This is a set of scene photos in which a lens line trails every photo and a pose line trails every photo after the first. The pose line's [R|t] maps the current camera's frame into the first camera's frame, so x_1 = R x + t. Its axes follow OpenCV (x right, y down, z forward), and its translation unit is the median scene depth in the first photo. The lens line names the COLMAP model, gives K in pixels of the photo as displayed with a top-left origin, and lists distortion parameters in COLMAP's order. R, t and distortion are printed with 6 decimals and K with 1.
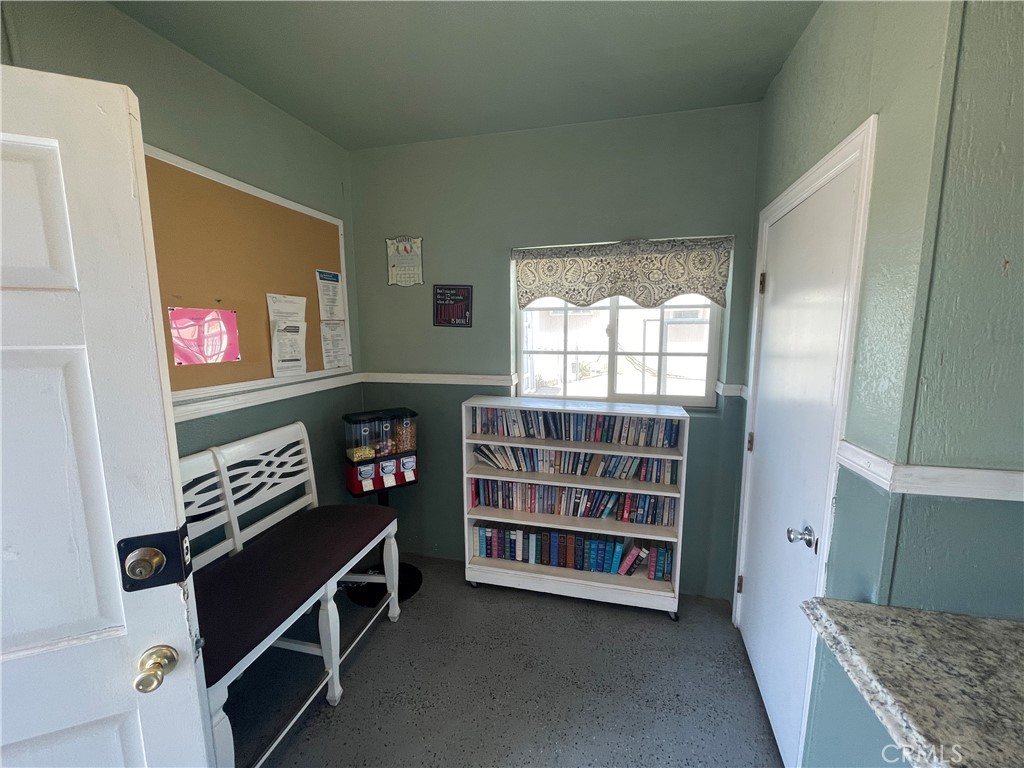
lens RADIAL K [[410.5, 0, 512.5], [0, 410.5, 385.5], [0, 0, 1]] dist [-0.000566, -0.000065]
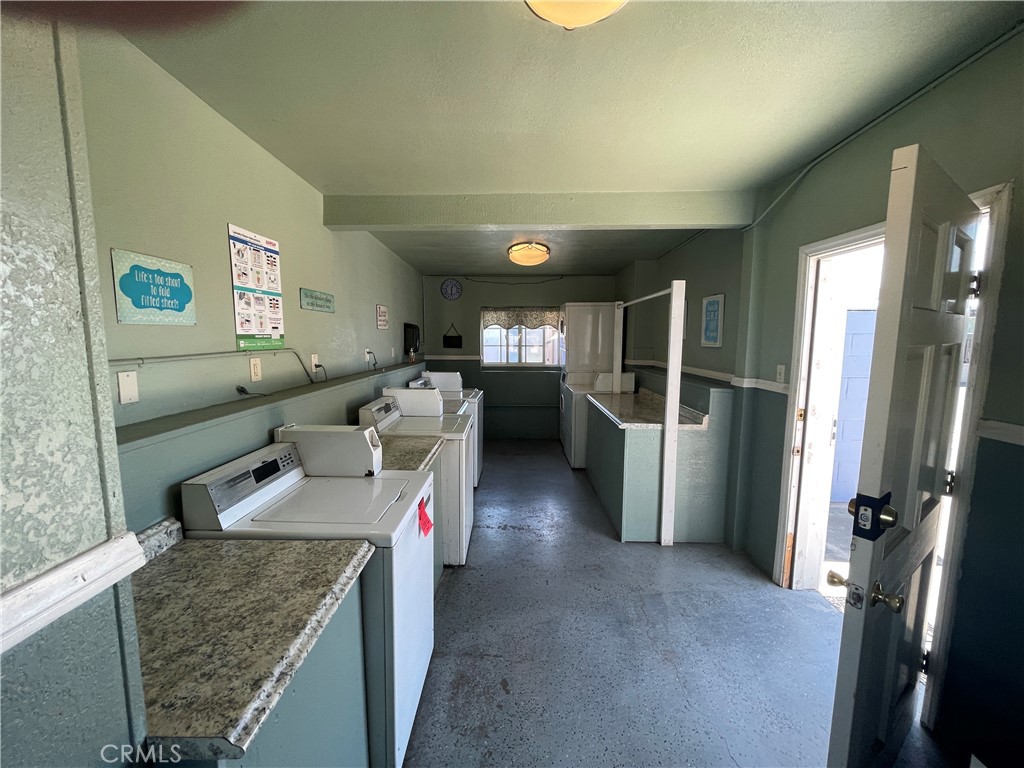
lens RADIAL K [[410.5, 0, 511.4], [0, 410.5, 383.3], [0, 0, 1]] dist [-0.000566, -0.000065]
pose [[-0.976298, 0.023201, -0.215184, 0.503188], [-0.030332, 0.969758, 0.242175, -0.265535], [0.214295, 0.242962, -0.946069, 1.944886]]
